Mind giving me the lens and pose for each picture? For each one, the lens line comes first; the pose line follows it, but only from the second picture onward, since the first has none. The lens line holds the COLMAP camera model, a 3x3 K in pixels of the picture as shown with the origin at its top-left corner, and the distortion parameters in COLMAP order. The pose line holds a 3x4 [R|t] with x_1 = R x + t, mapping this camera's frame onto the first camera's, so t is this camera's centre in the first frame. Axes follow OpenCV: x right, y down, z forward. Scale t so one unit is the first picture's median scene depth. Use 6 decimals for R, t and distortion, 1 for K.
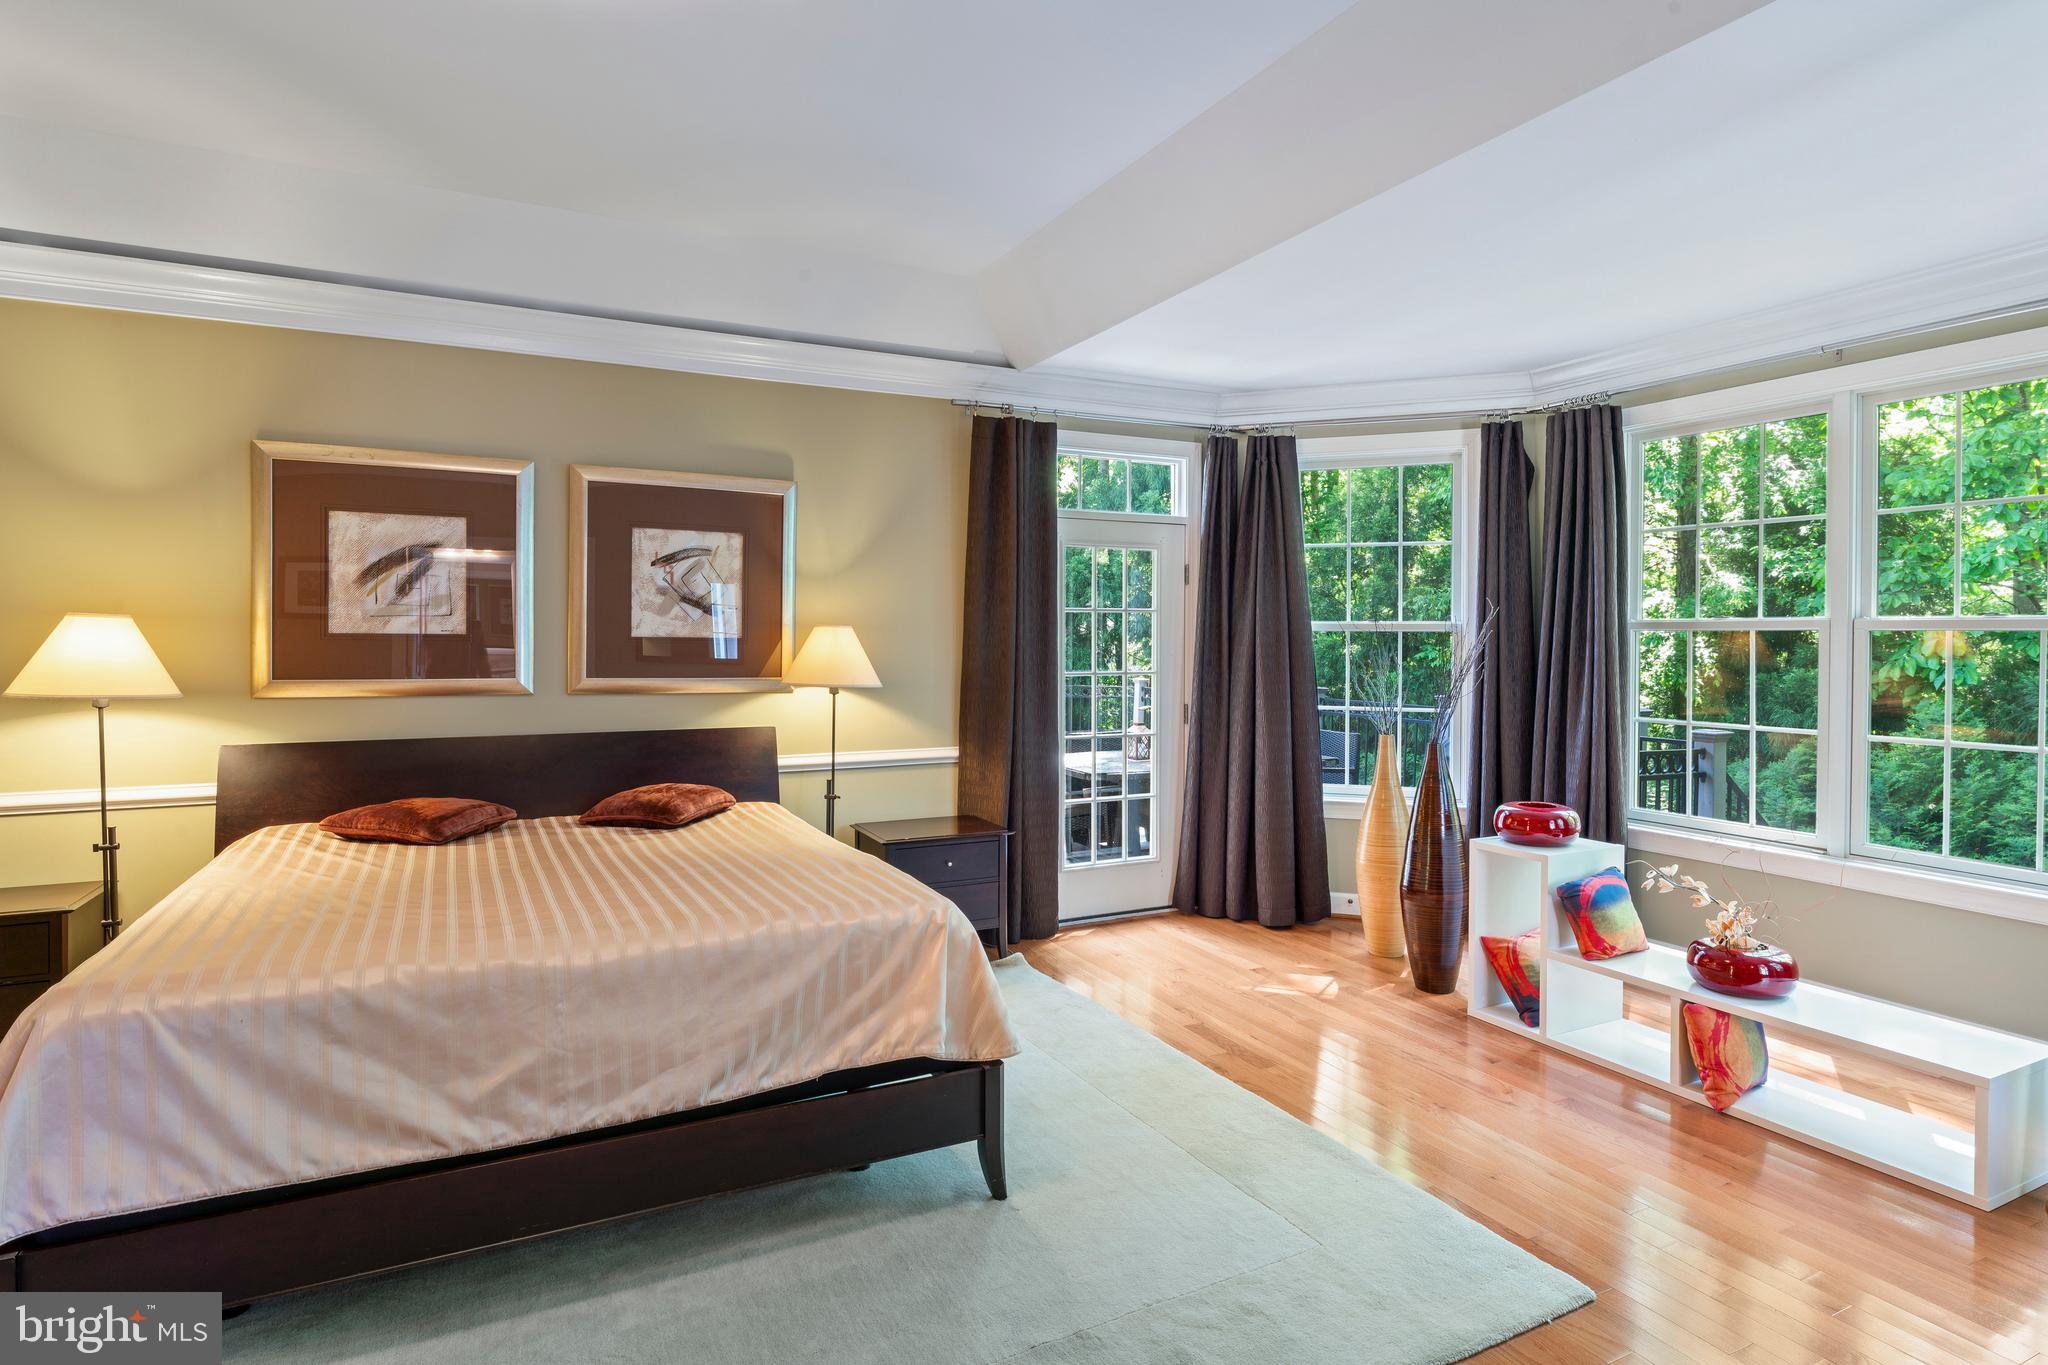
lens RADIAL K [[1083.2, 0, 1019.5], [0, 1083.2, 673.2], [0, 0, 1]] dist [-0.004760, -0.000992]
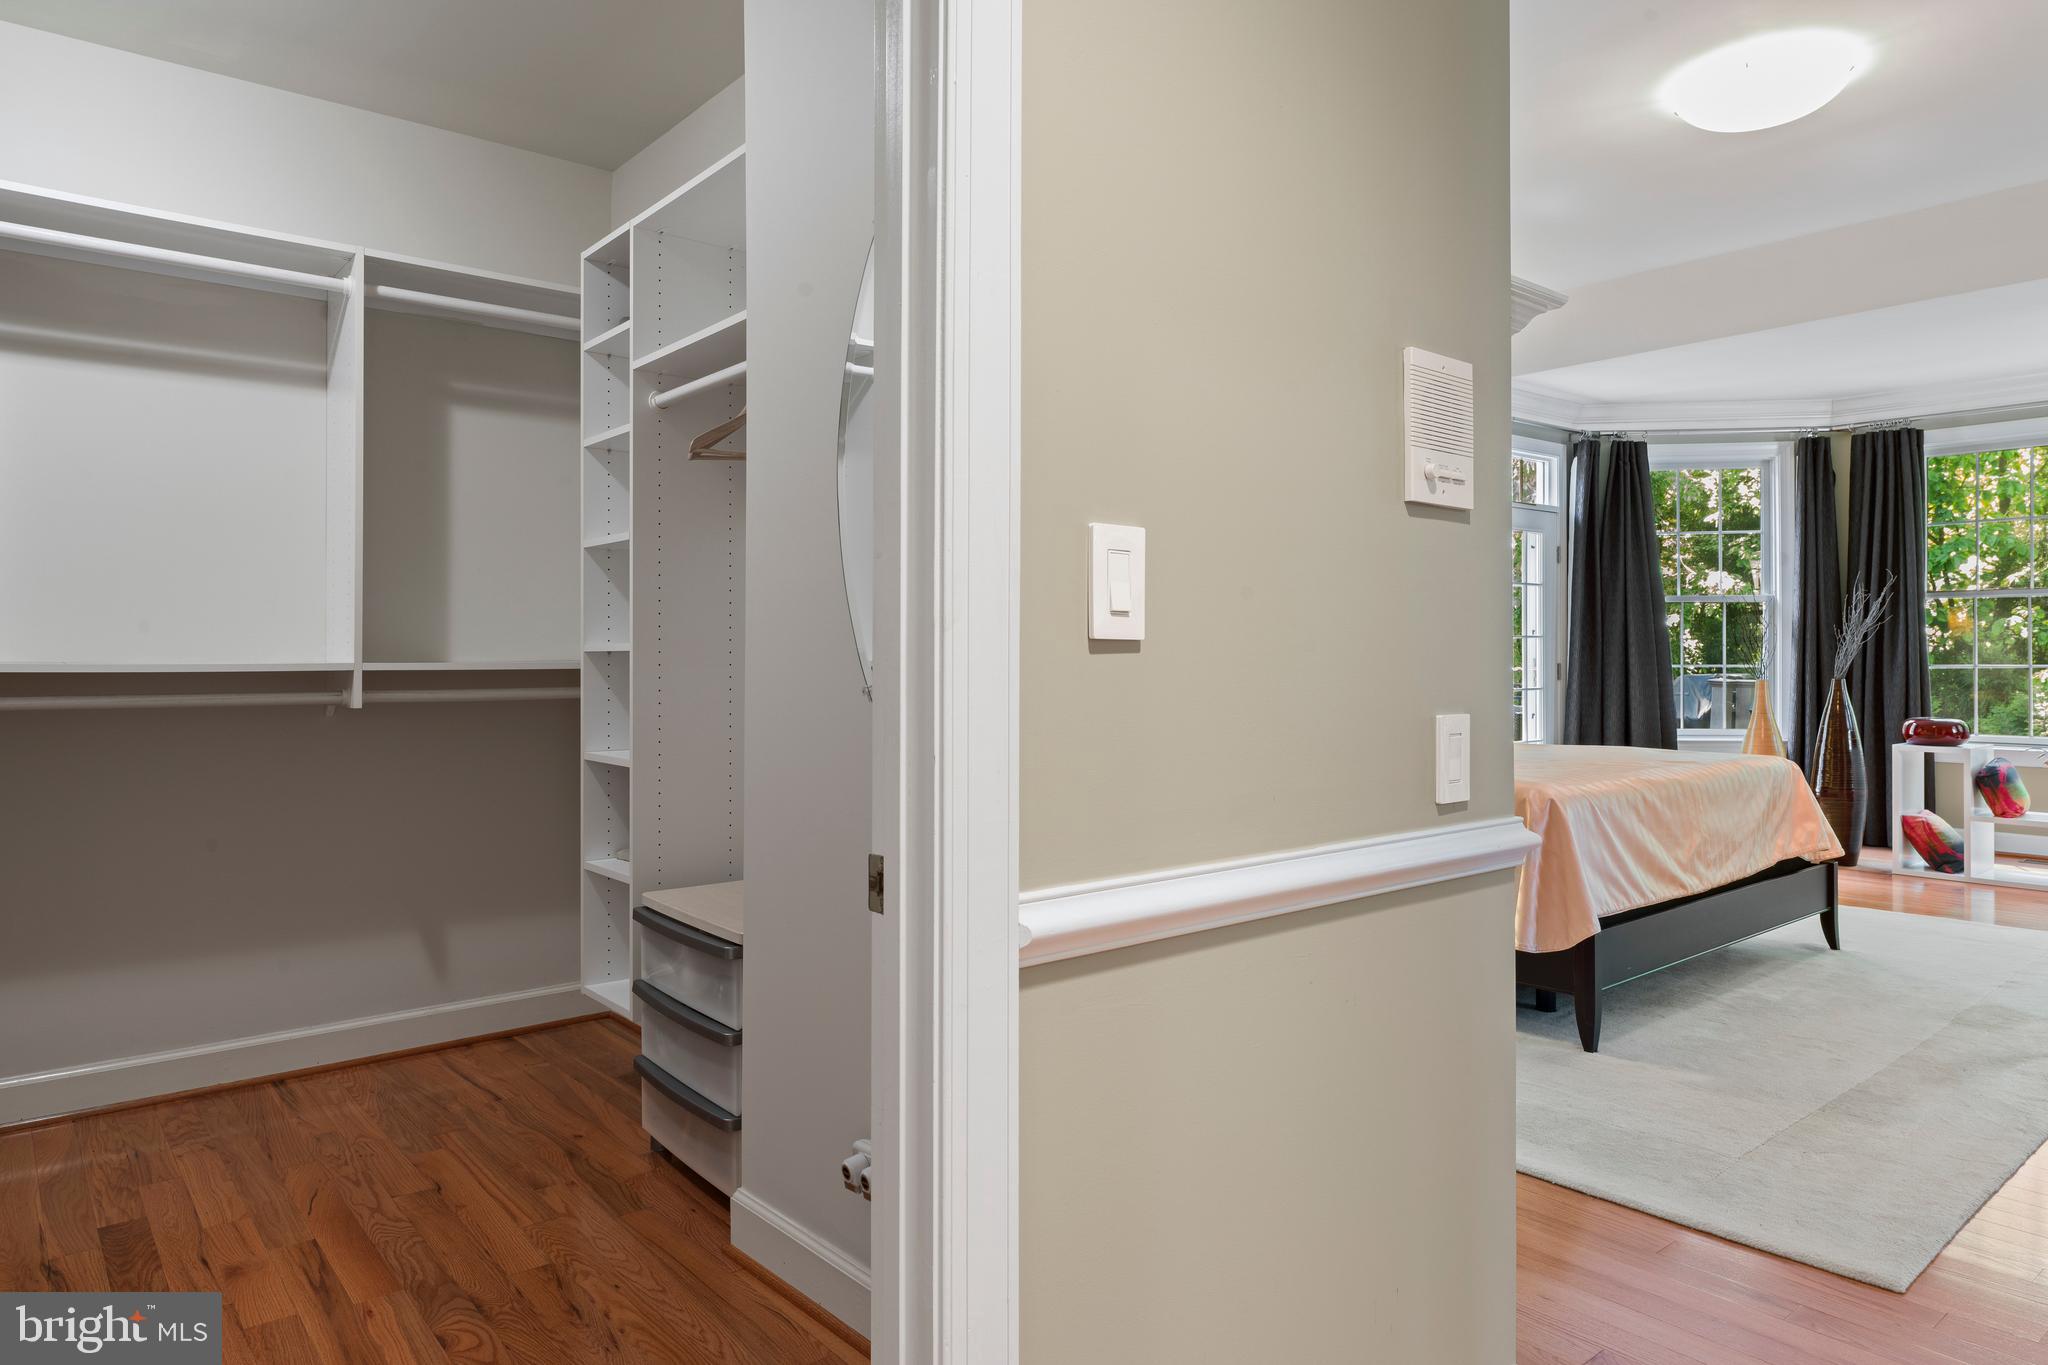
lens RADIAL K [[1242.0, 0, 1026.3], [0, 1242.0, 676.7], [0, 0, 1]] dist [-0.002580, 0.000805]
pose [[0.975661, -0.005102, 0.219223, -0.833886], [0.007806, 0.999904, -0.011473, 0.065326], [-0.219144, 0.012905, 0.975607, -0.243540]]
